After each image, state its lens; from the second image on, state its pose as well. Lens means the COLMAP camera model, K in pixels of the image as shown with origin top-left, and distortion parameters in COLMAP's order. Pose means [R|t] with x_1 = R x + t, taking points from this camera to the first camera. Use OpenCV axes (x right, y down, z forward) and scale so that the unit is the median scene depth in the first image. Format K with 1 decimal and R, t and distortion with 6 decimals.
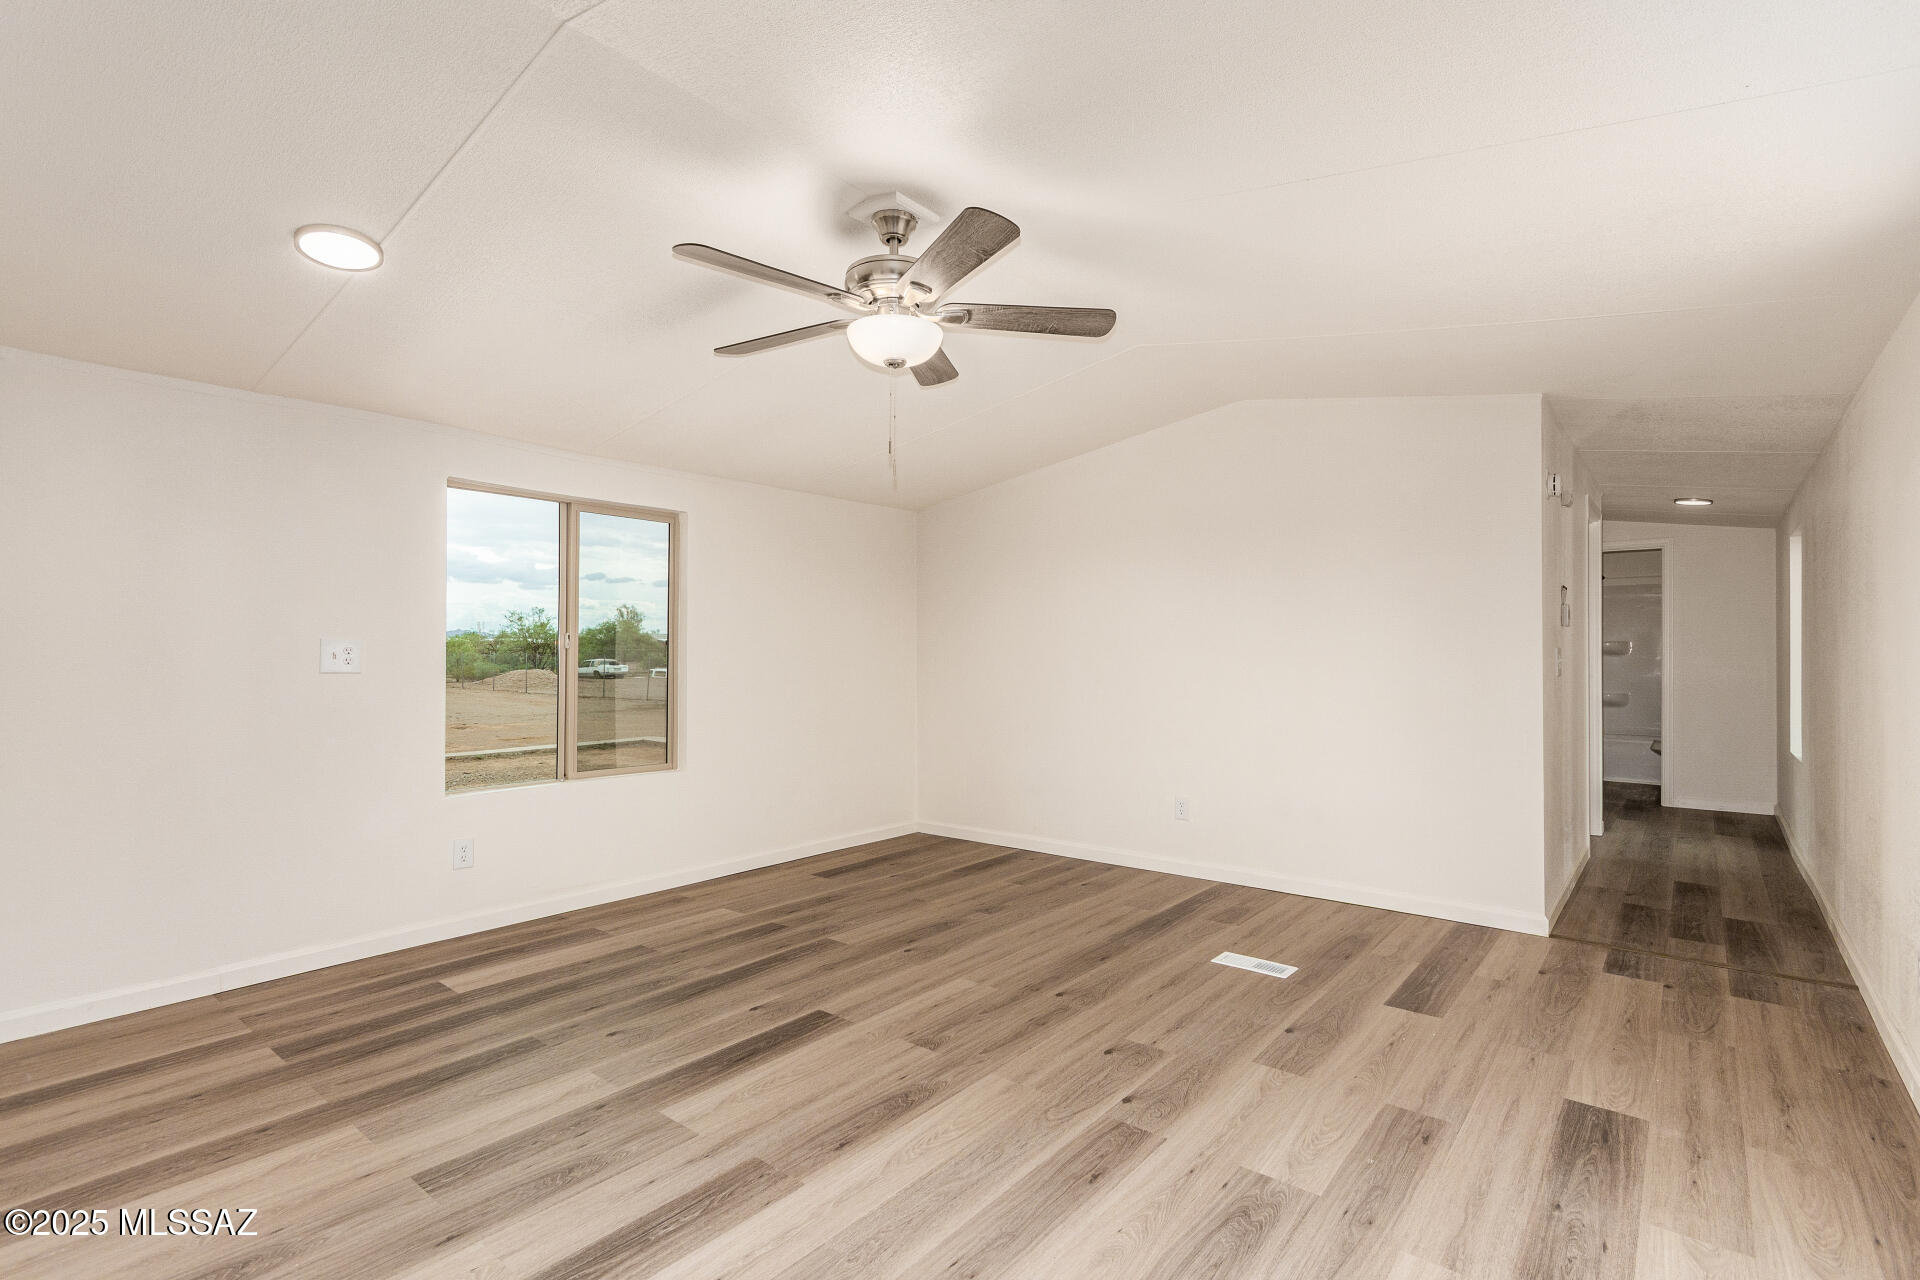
lens RADIAL K [[900.7, 0, 973.5], [0, 900.7, 649.0], [0, 0, 1]] dist [-0.000899, 0.000122]
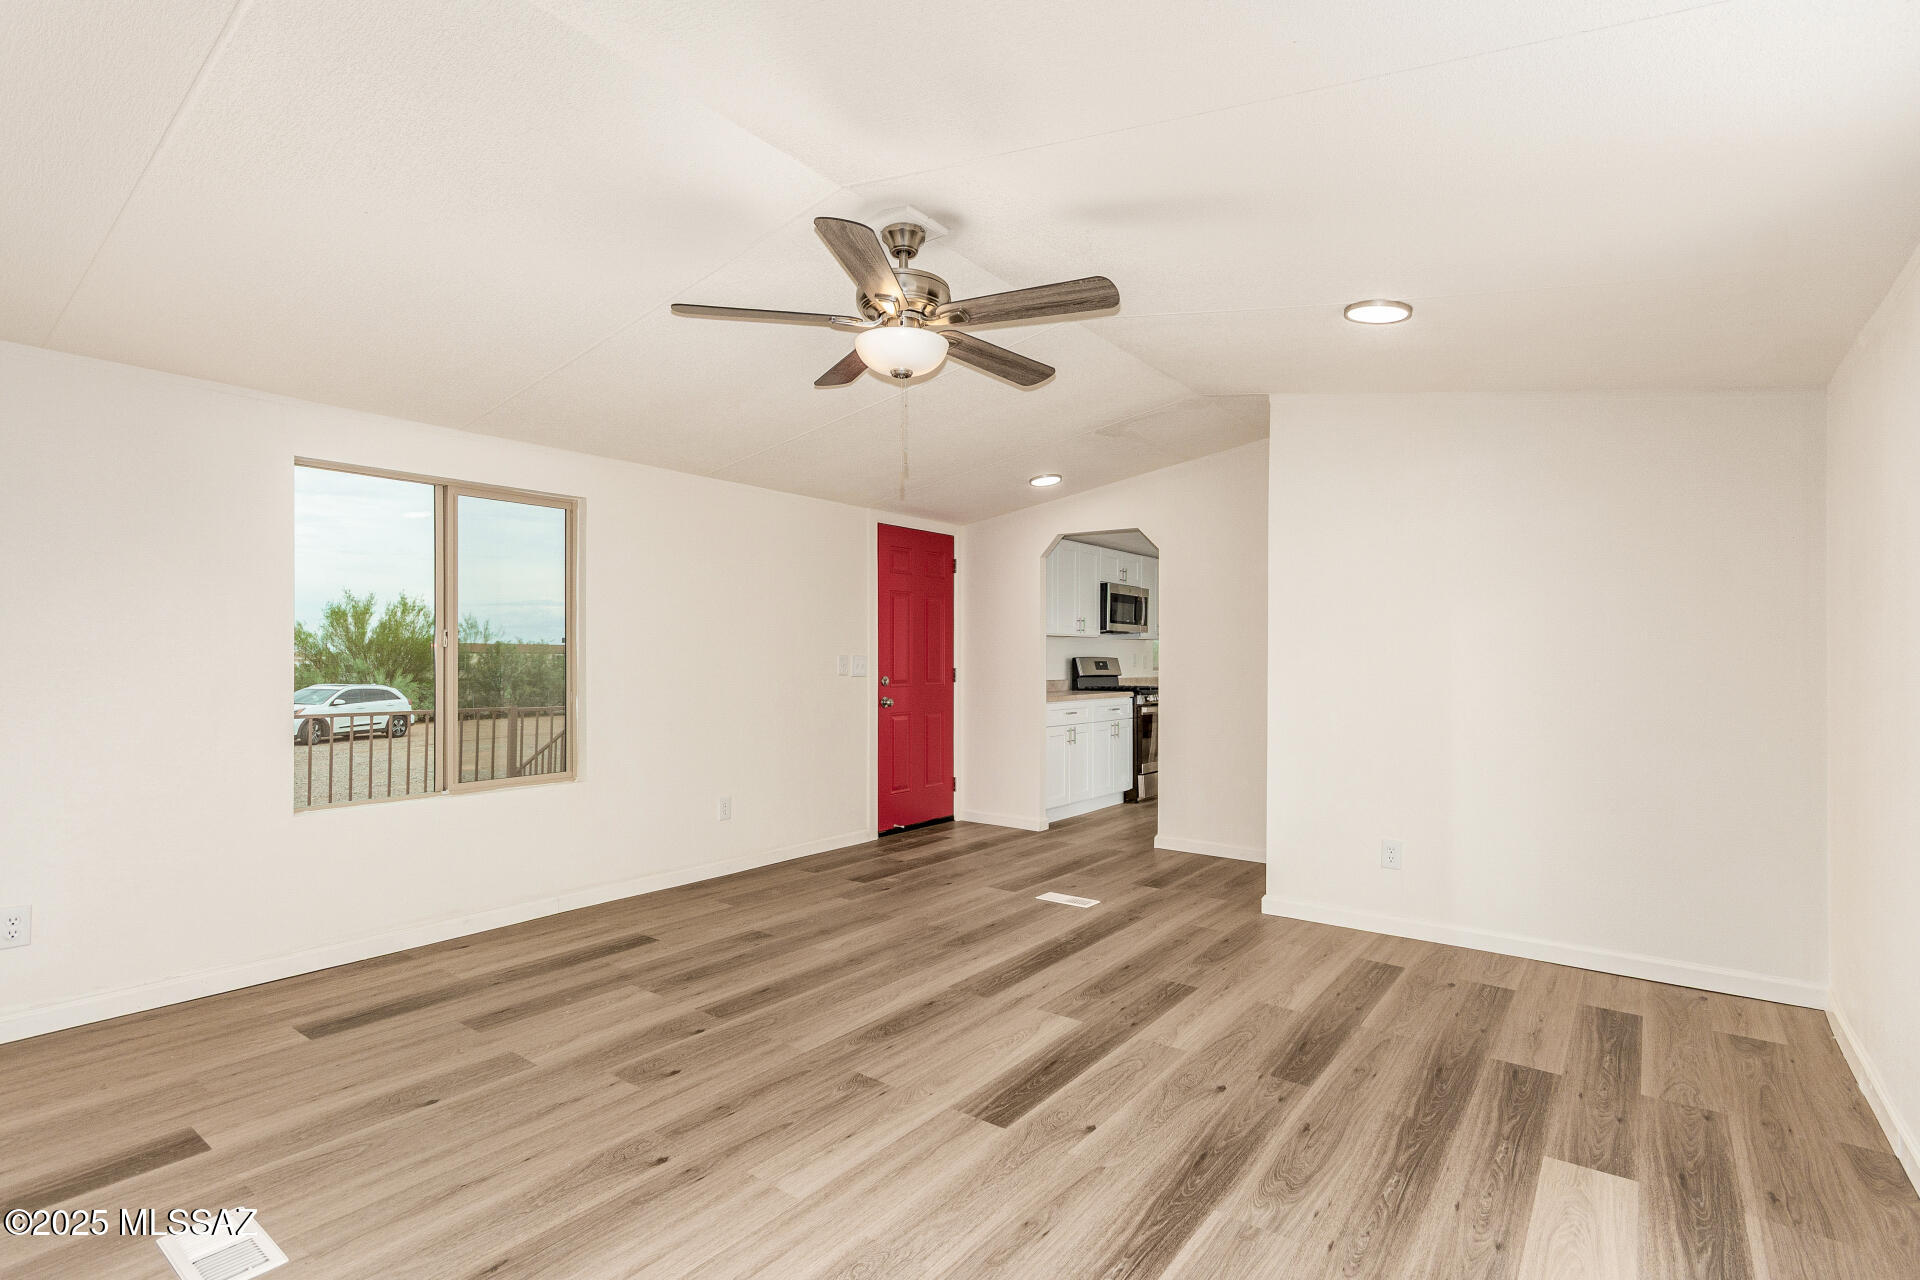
lens RADIAL K [[900.7, 0, 973.5], [0, 900.7, 649.0], [0, 0, 1]] dist [-0.000899, 0.000122]
pose [[-0.999415, -0.004913, -0.033859, -0.113877], [-0.004441, 0.999892, -0.013994, 0.008877], [0.033925, -0.013835, -0.999329, 1.699005]]
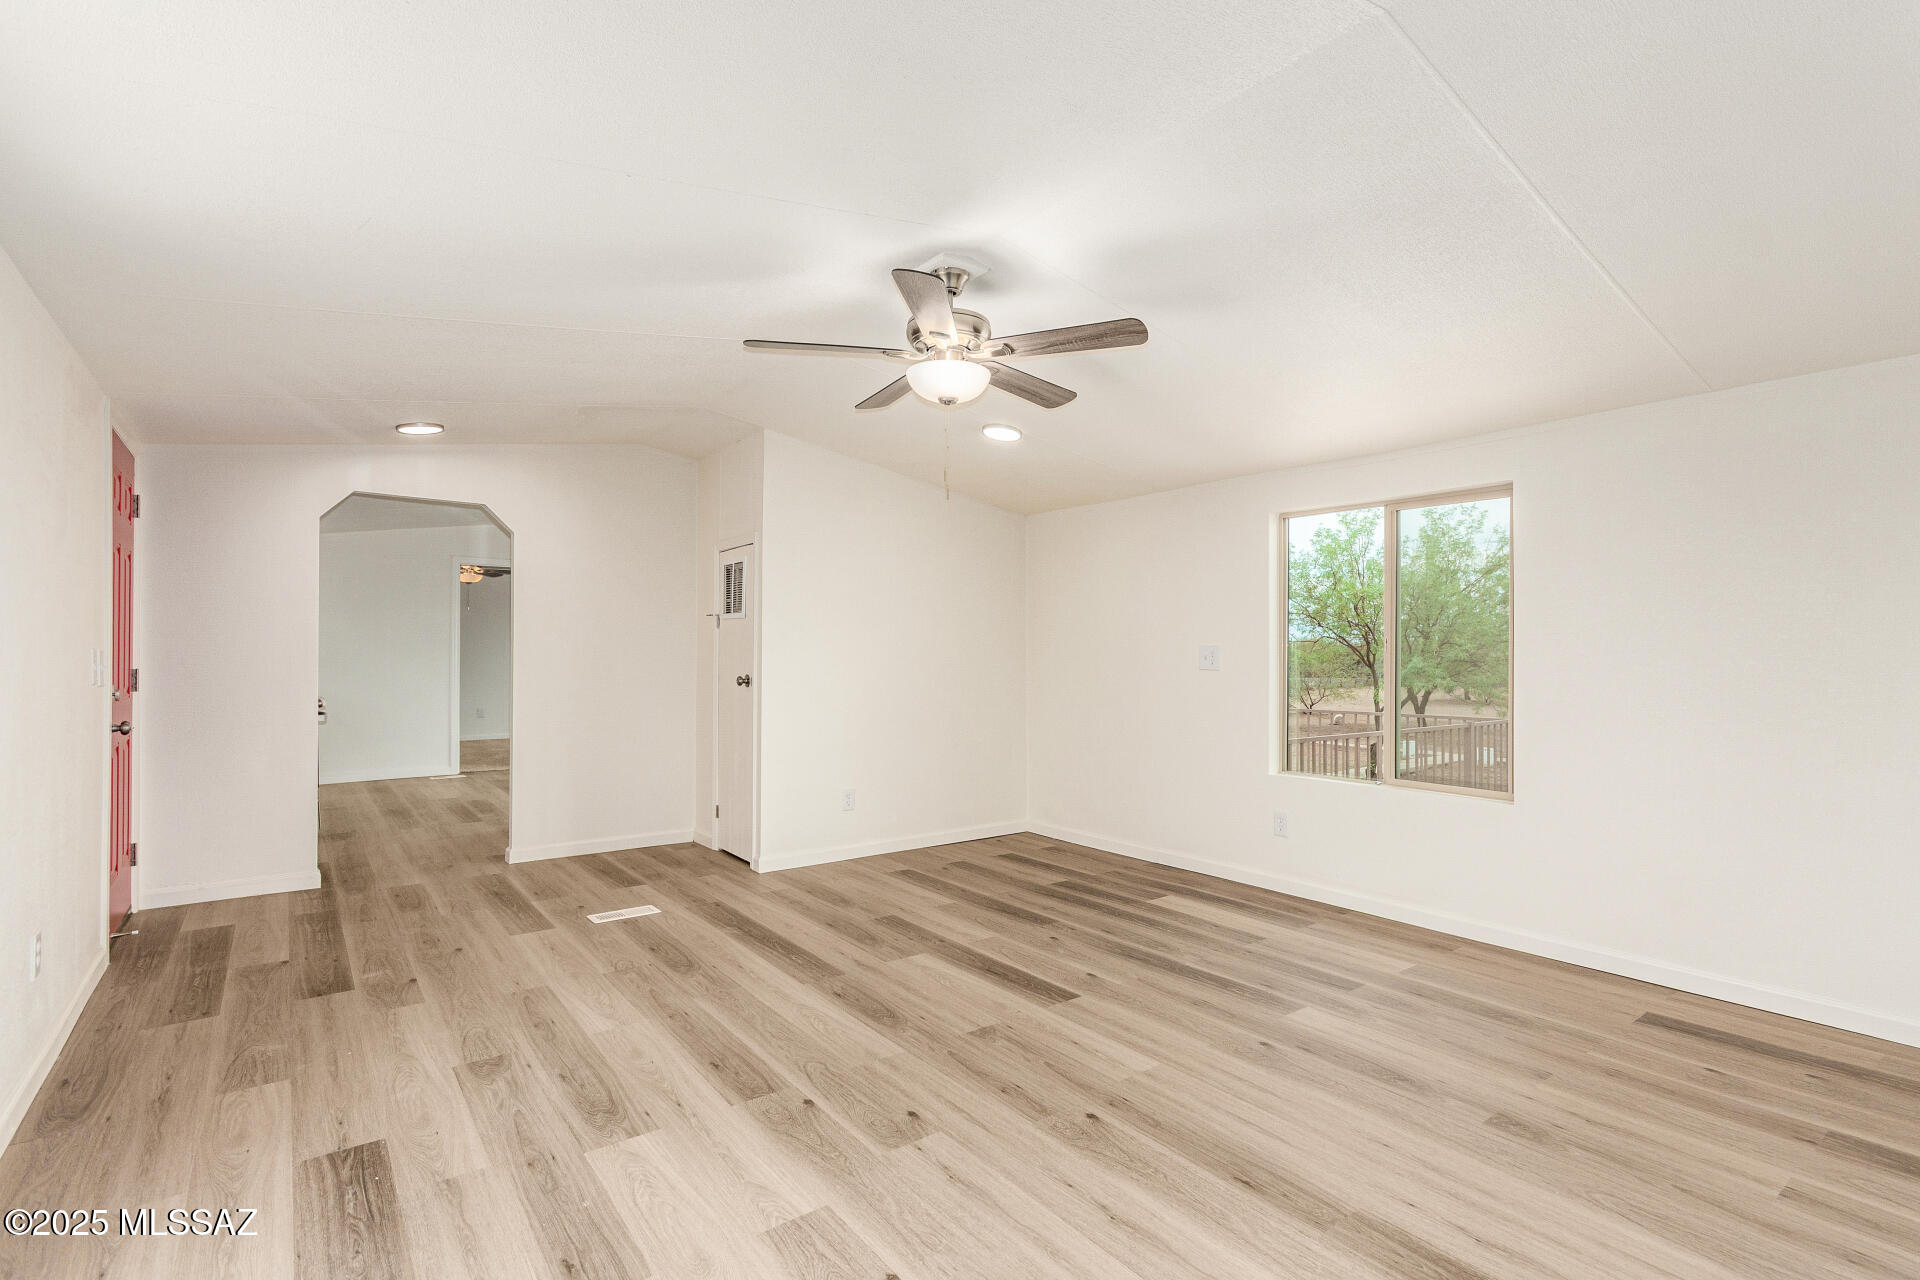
lens RADIAL K [[900.7, 0, 973.5], [0, 900.7, 649.0], [0, 0, 1]] dist [-0.000899, 0.000122]
pose [[-0.240810, -0.006530, -0.970550, 0.844037], [0.000198, 0.999977, -0.006777, 0.005269], [0.970572, -0.001824, -0.240803, 1.091734]]
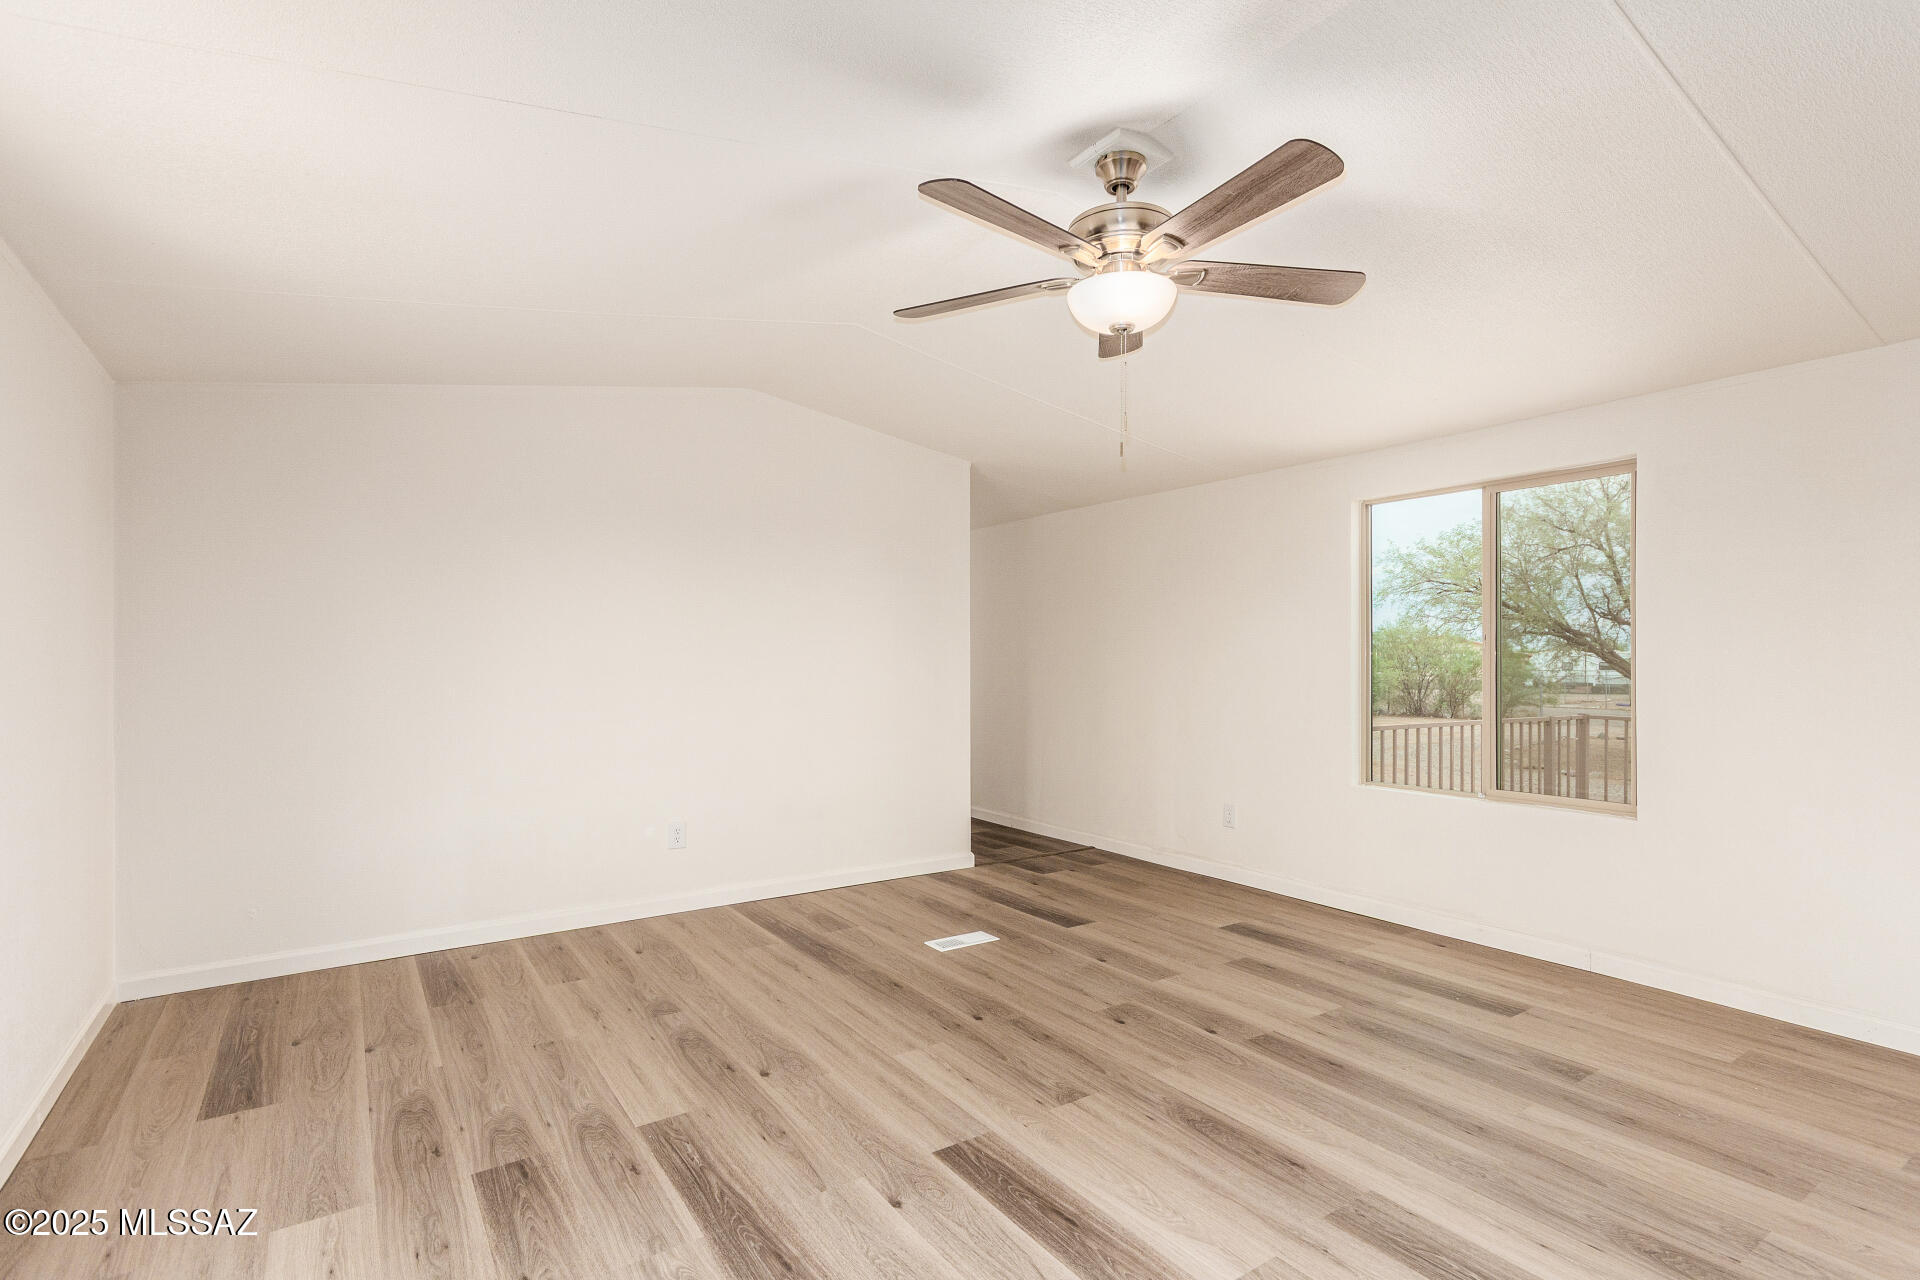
lens RADIAL K [[923.3, 0, 976.3], [0, 923.3, 658.7], [0, 0, 1]] dist [0.004429, 0.000802]
pose [[0.286304, -0.000963, 0.958138, -0.835317], [-0.003910, 0.999990, 0.002174, 0.006113], [-0.958131, -0.004369, 0.286297, 0.732005]]
